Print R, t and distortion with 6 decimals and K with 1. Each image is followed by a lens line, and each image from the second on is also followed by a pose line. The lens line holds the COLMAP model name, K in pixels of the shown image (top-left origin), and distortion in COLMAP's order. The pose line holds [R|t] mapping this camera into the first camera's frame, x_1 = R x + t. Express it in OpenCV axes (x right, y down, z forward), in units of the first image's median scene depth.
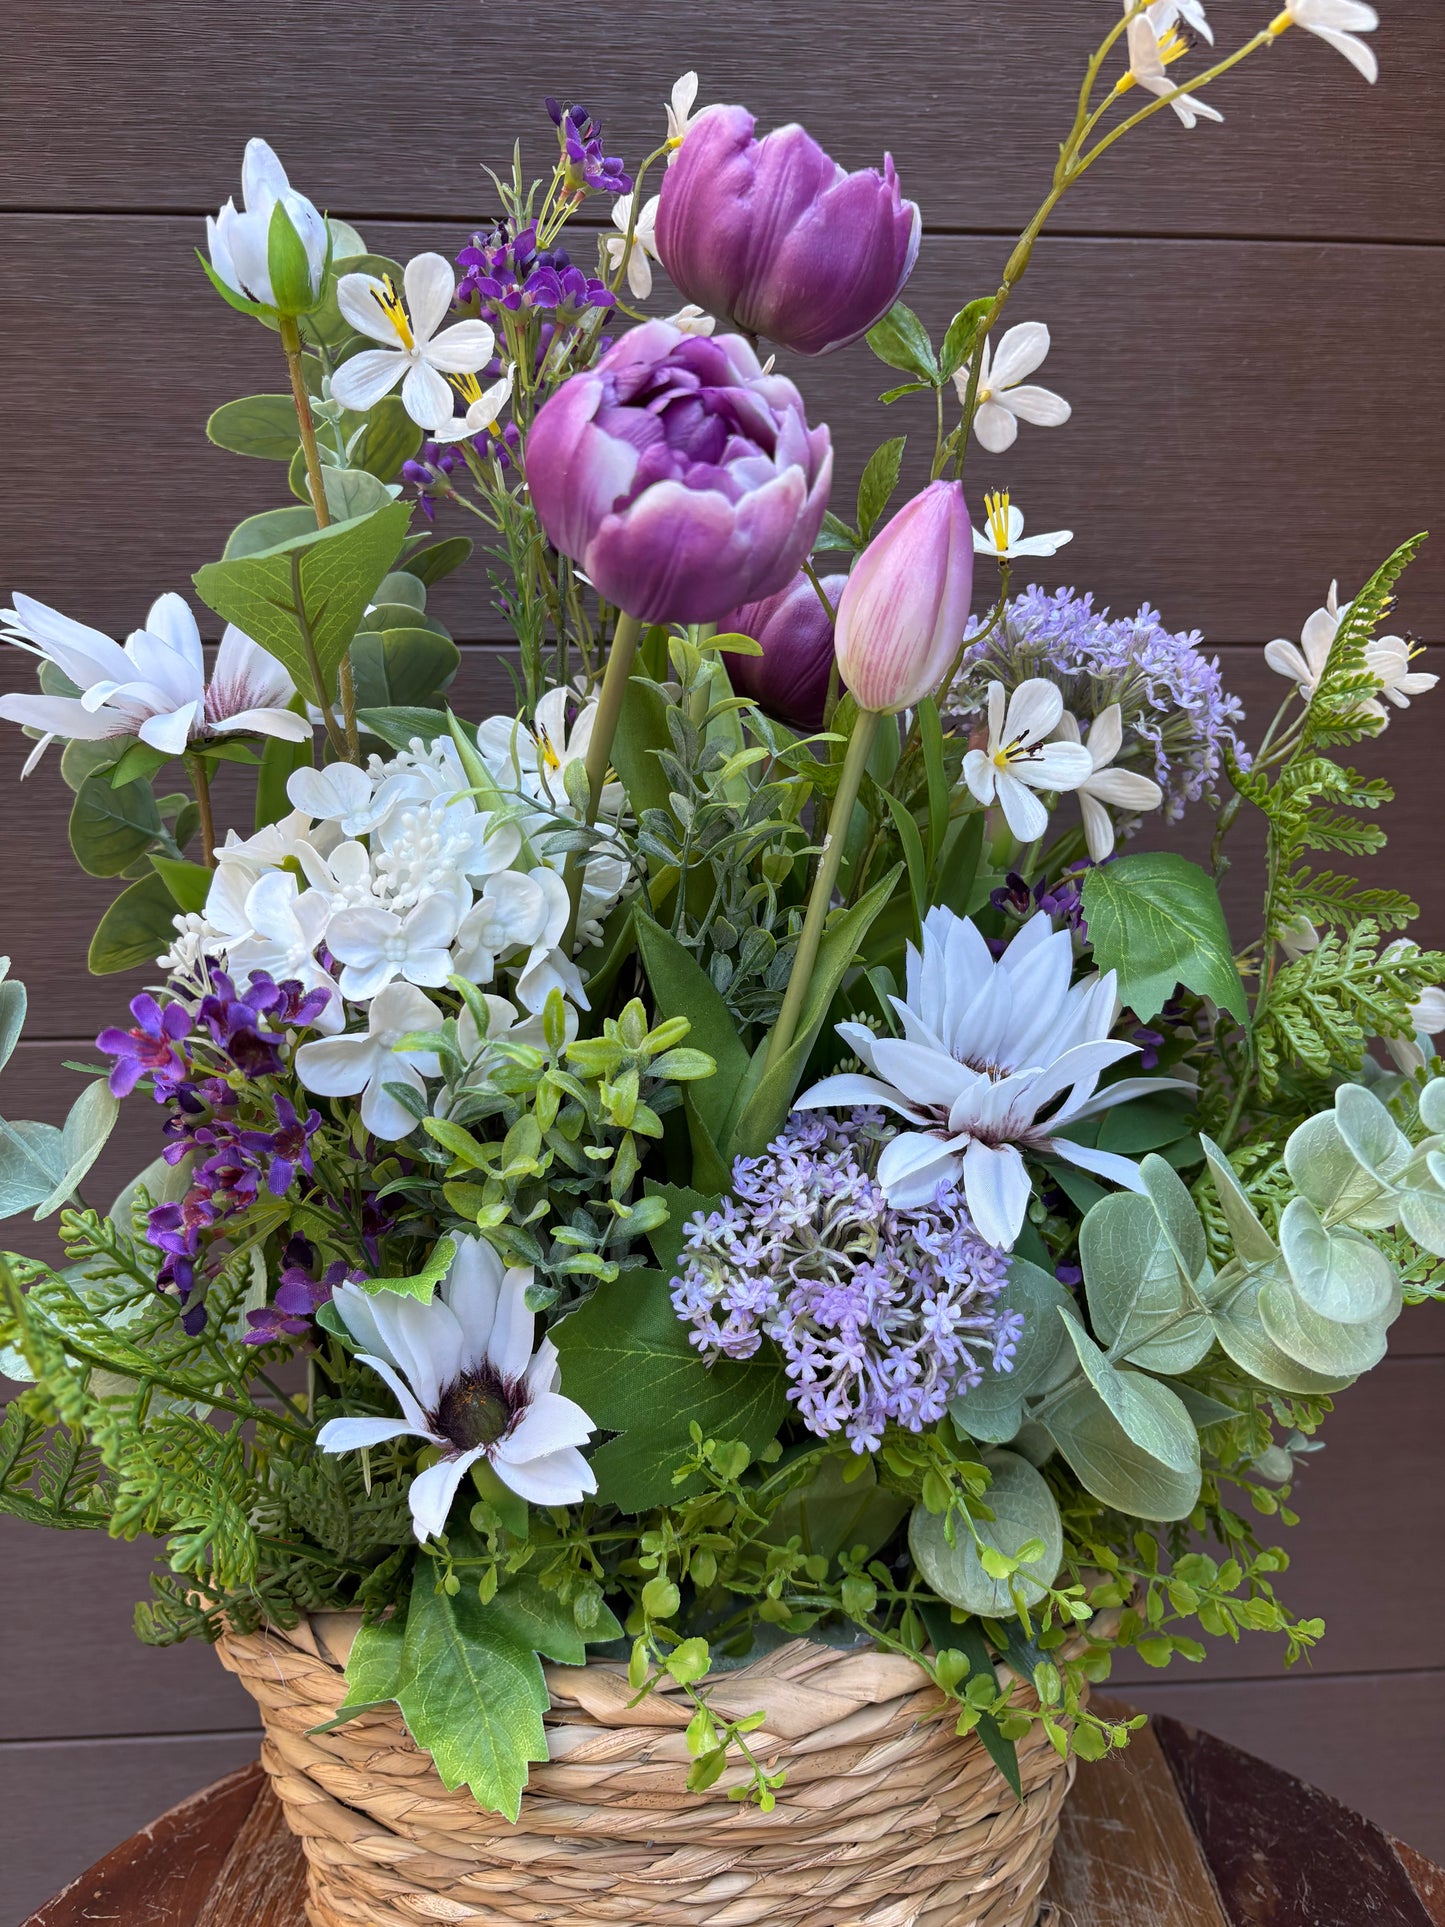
lens RADIAL K [[1455.2, 0, 718.3], [0, 1455.2, 964.9], [0, 0, 1]] dist [0.037526, -0.053811]
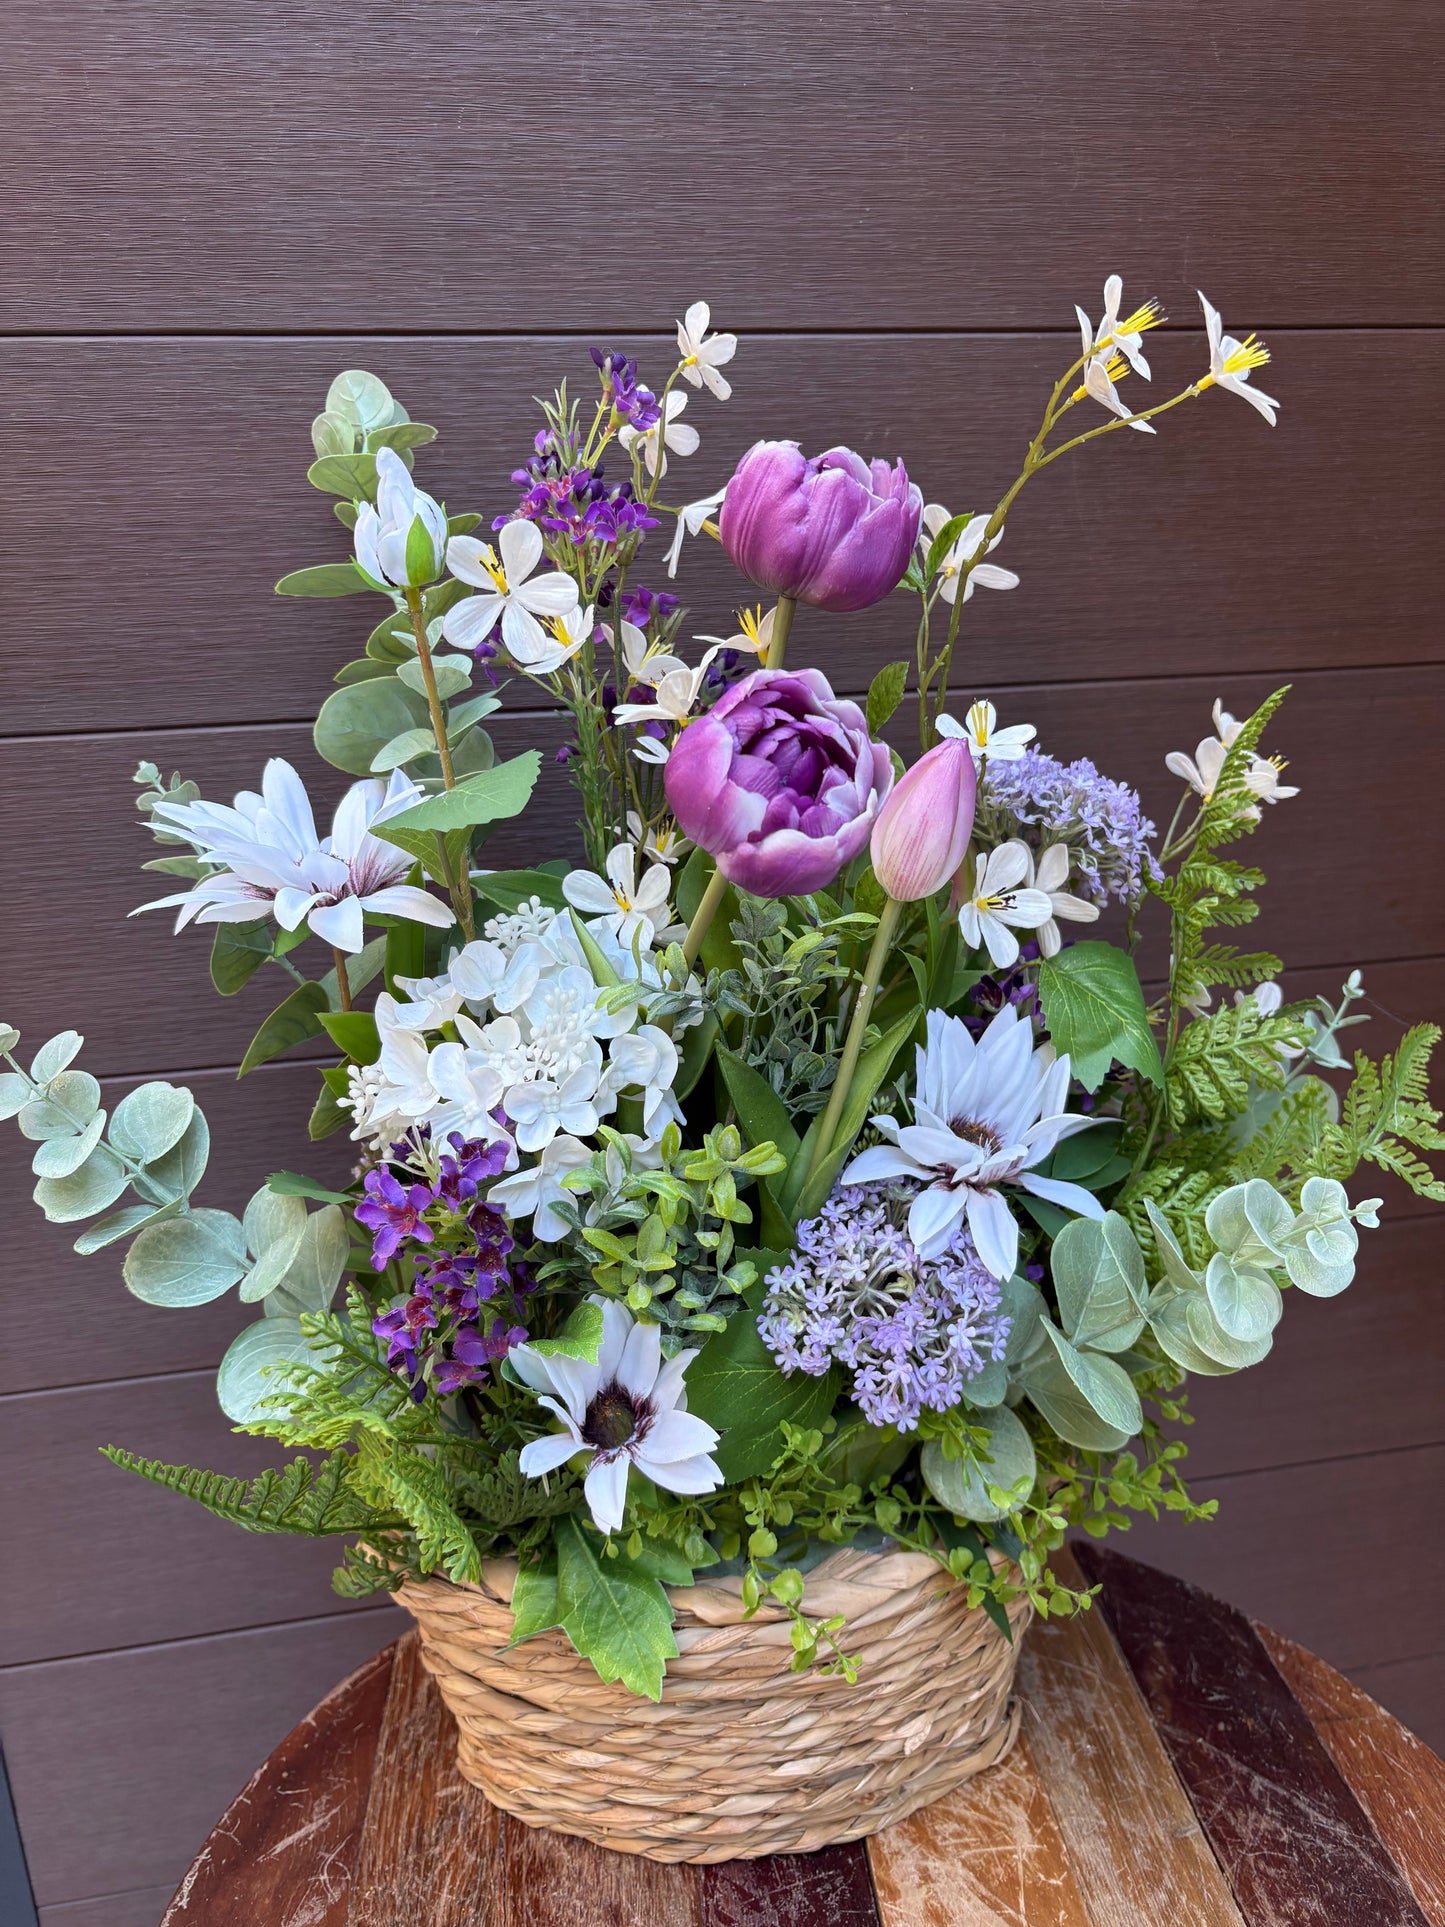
lens RADIAL K [[1437.5, 0, 722.5], [0, 1437.5, 963.5], [0, 0, 1]] dist [0.056388, -0.080134]
pose [[0.992794, -0.057070, 0.105374, -0.175693], [0.042734, 0.990111, 0.133619, -0.269918], [-0.111958, -0.128153, 0.985415, -0.248837]]
